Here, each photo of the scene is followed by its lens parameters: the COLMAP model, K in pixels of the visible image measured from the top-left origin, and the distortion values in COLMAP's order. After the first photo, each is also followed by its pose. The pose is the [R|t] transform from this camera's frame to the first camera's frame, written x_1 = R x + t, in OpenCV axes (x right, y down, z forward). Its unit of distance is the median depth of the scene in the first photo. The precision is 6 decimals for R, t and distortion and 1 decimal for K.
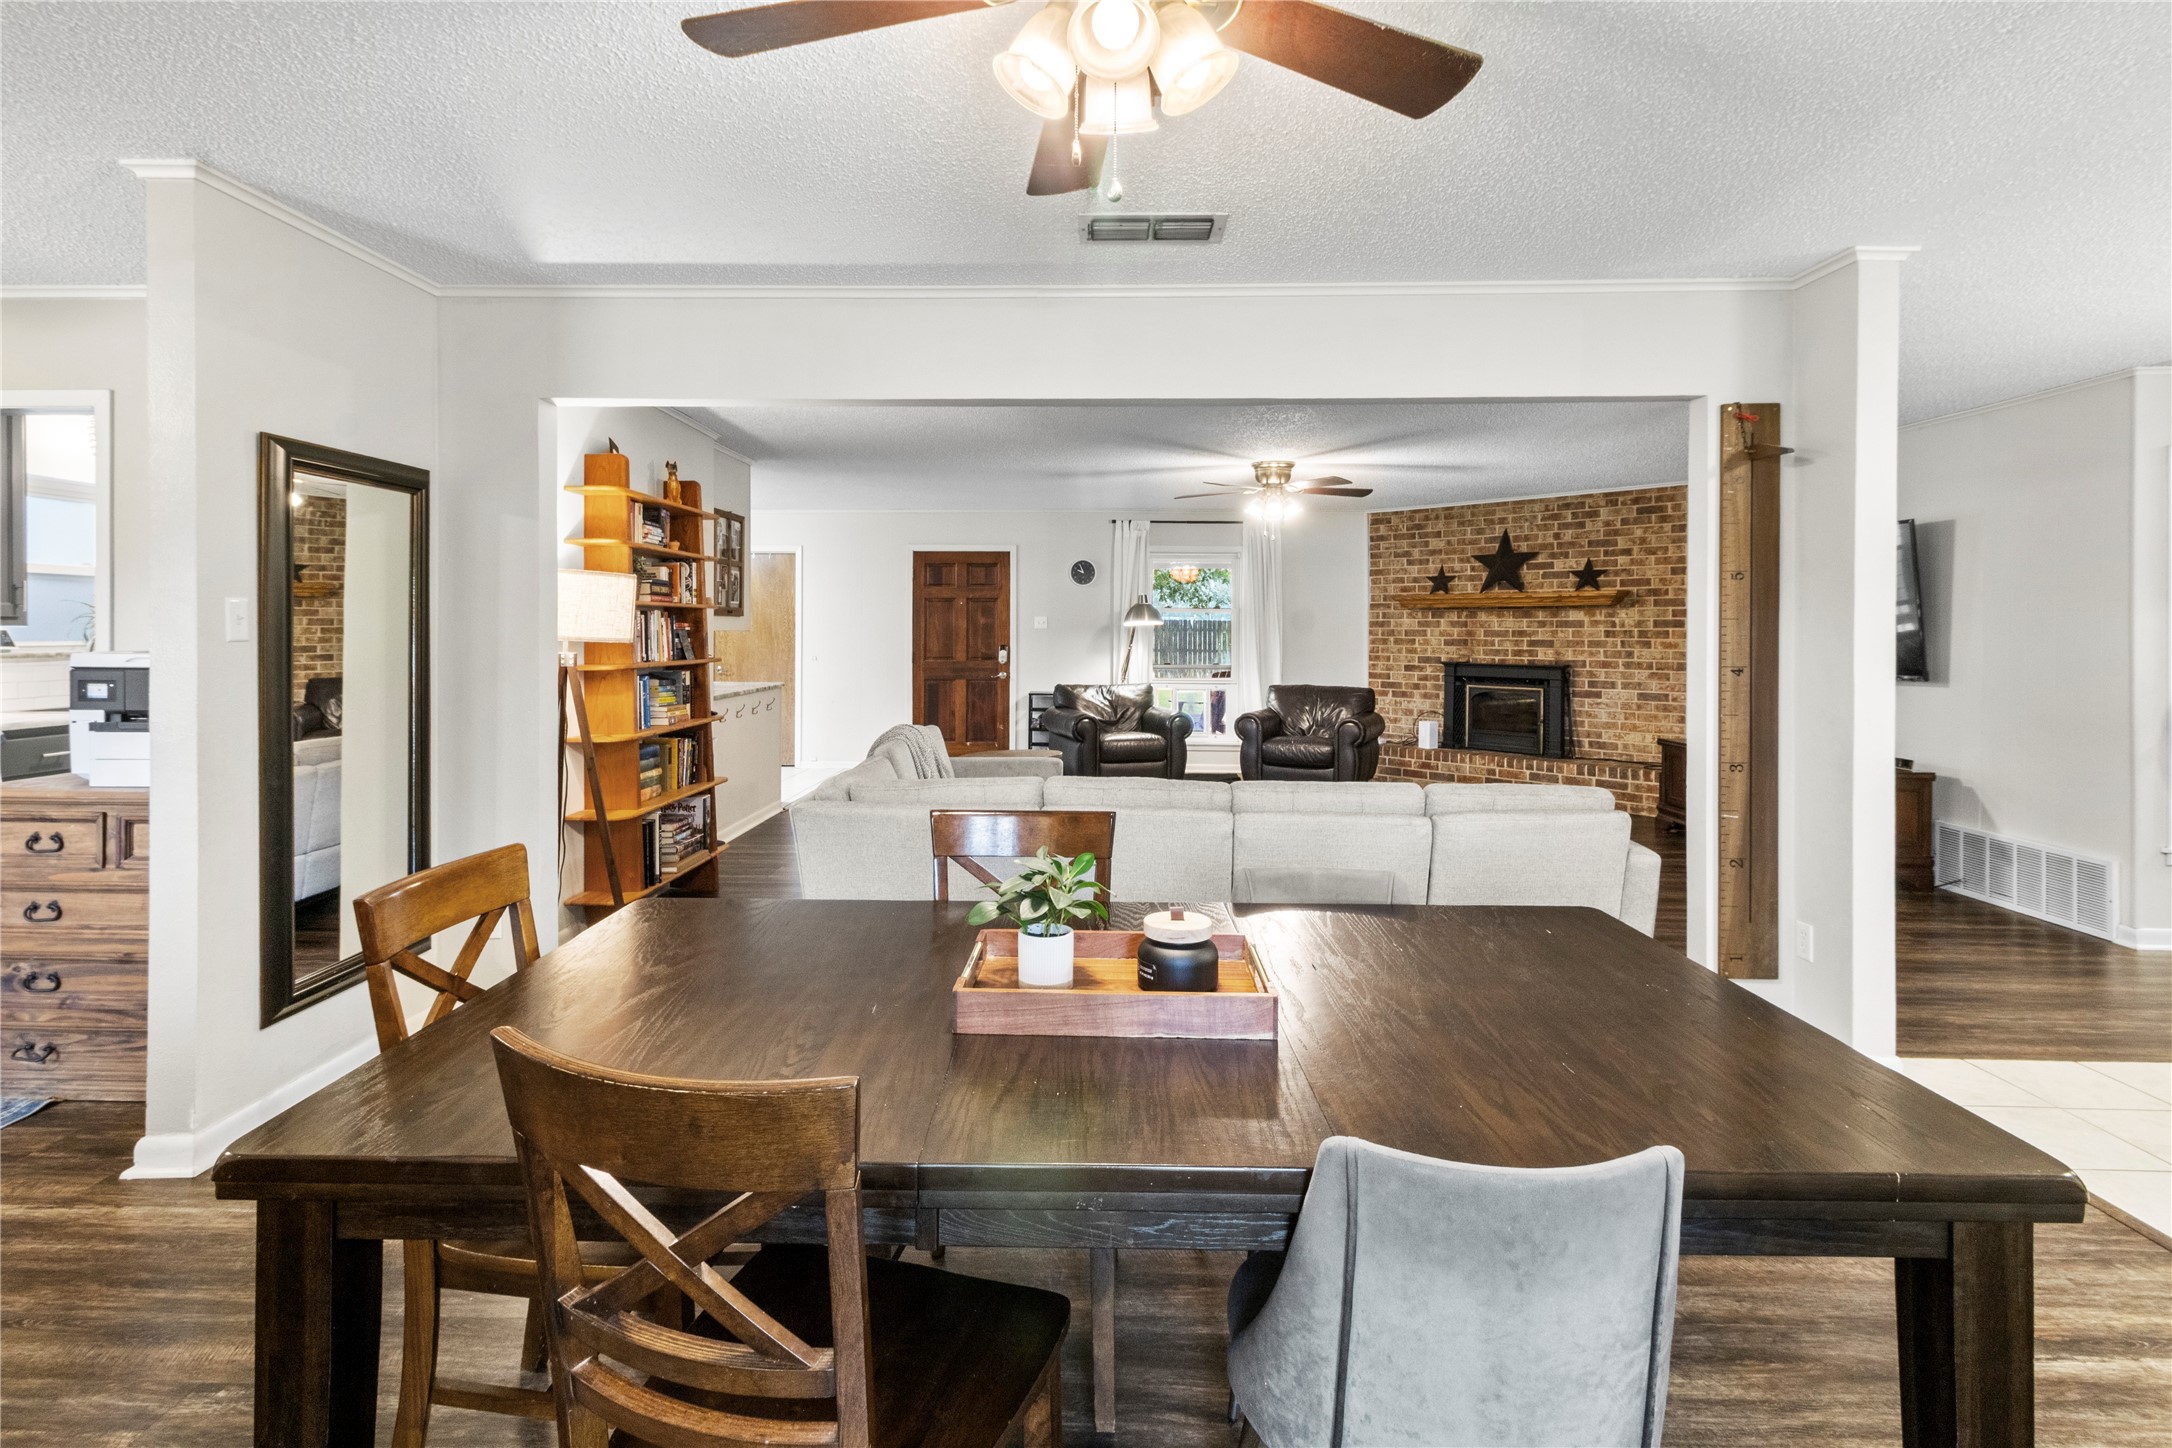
lens RADIAL K [[1038.9, 0, 1073.8], [0, 1038.9, 630.1], [0, 0, 1]] dist [0.003814, 0.000465]
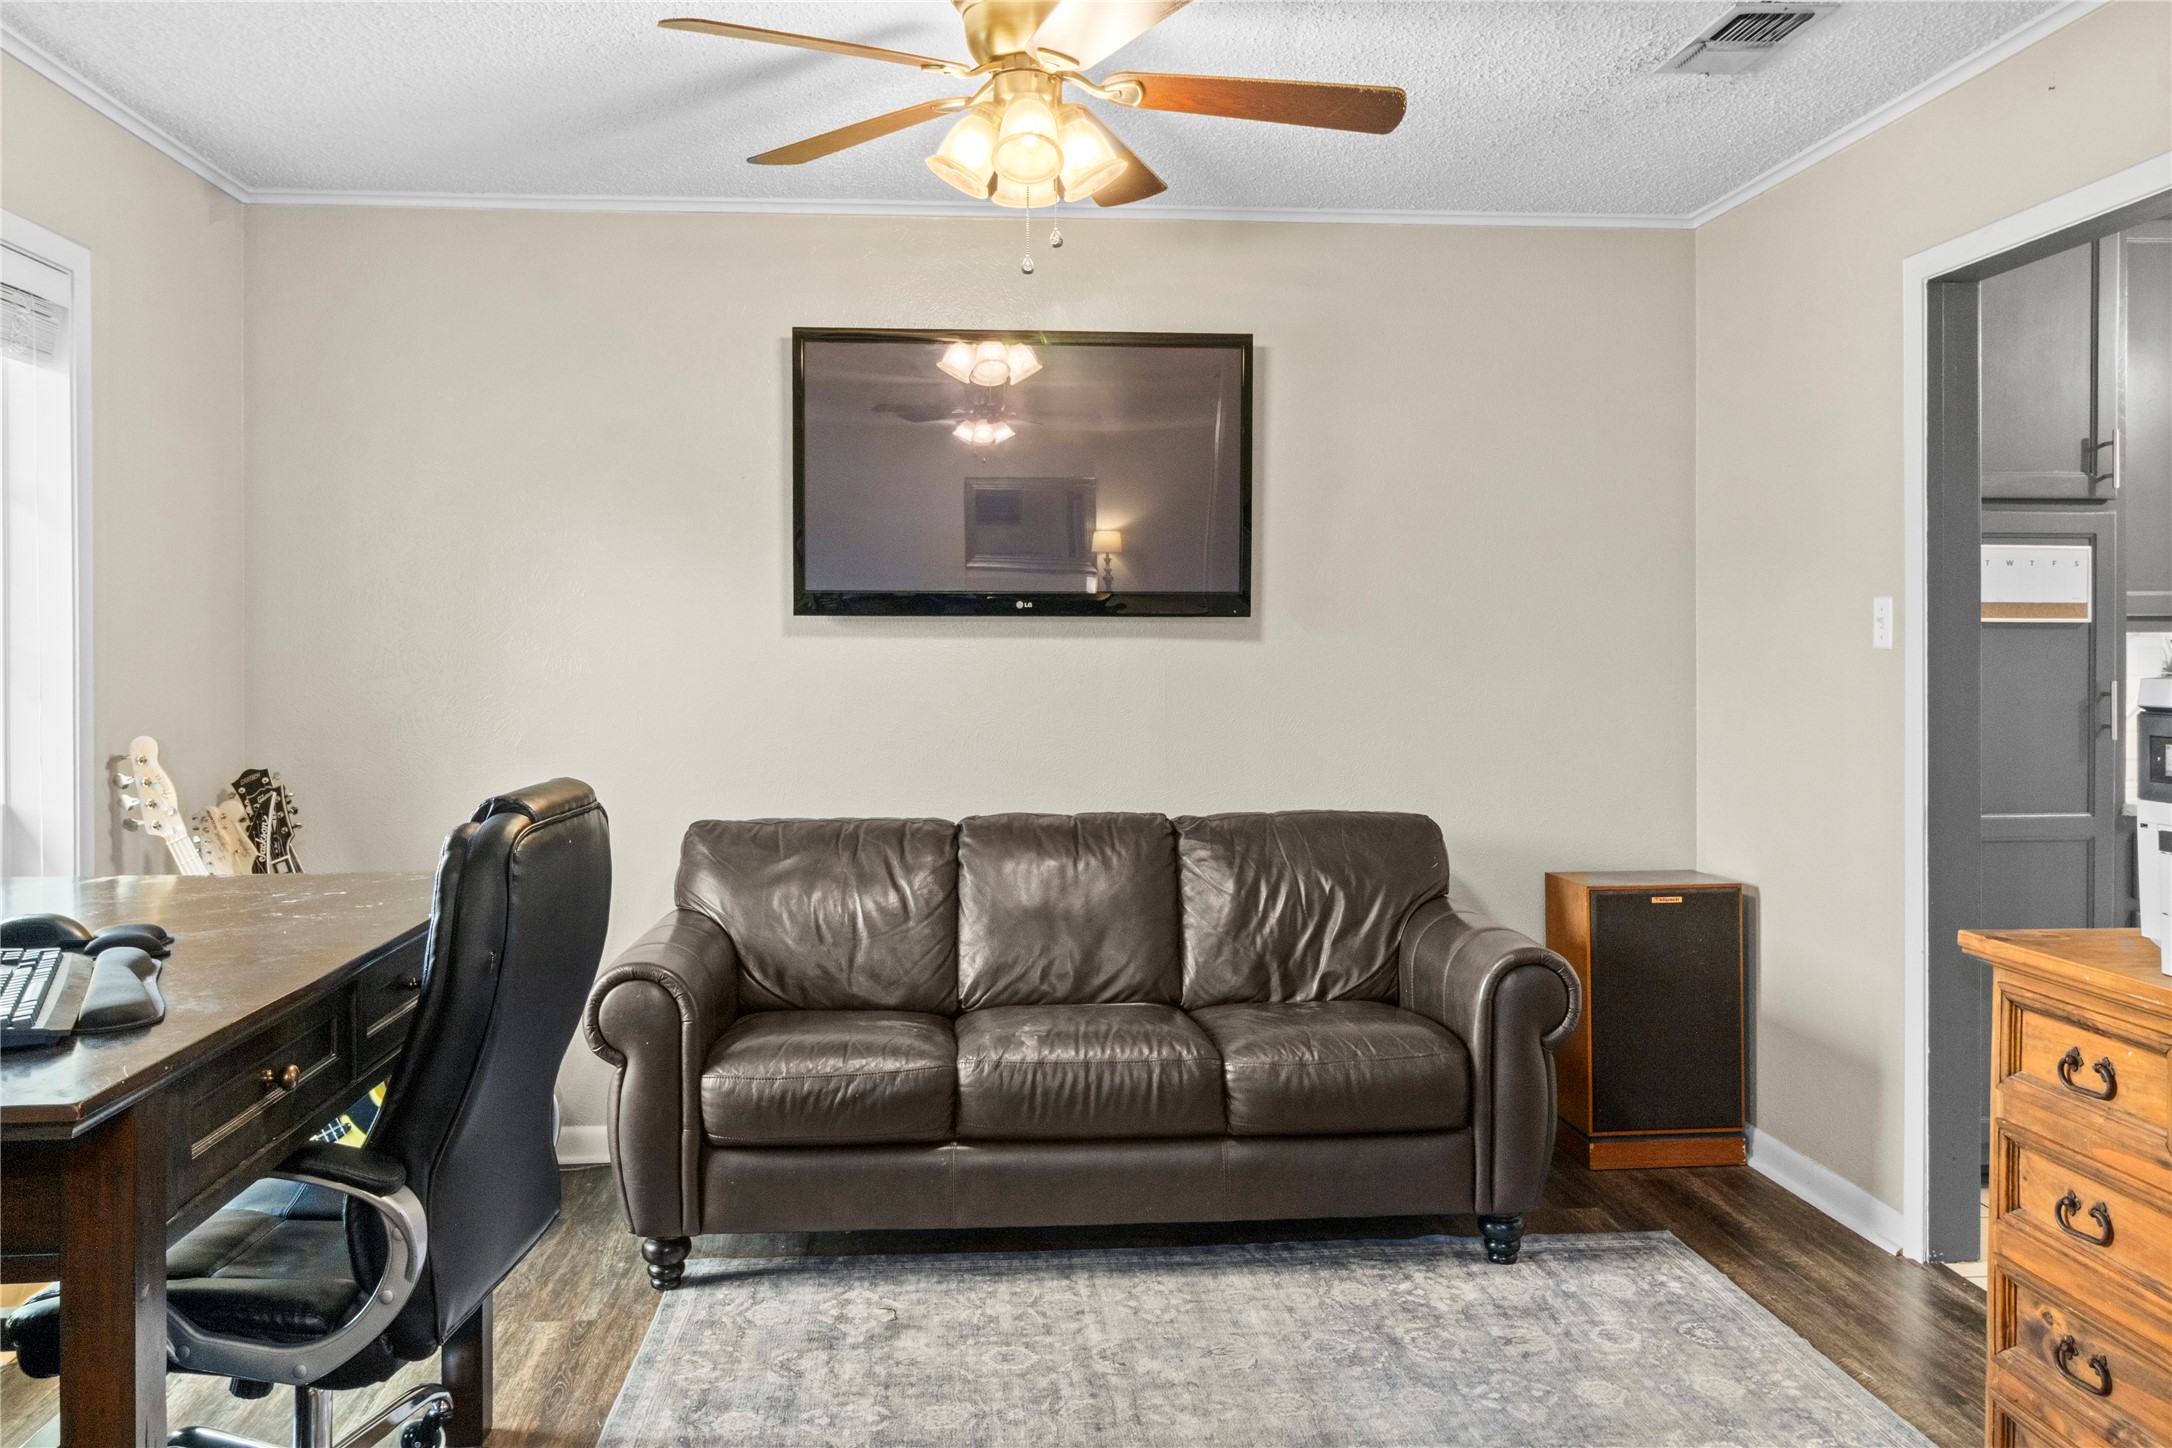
lens RADIAL K [[1688.5, 0, 1079.4], [0, 1688.5, 668.5], [0, 0, 1]] dist [0.005713, -0.000581]
pose [[0.118836, 0.007449, -0.992886, -0.098875], [0.001967, 0.999968, 0.007738, 0.004449], [0.992912, -0.002873, 0.118818, 0.161224]]
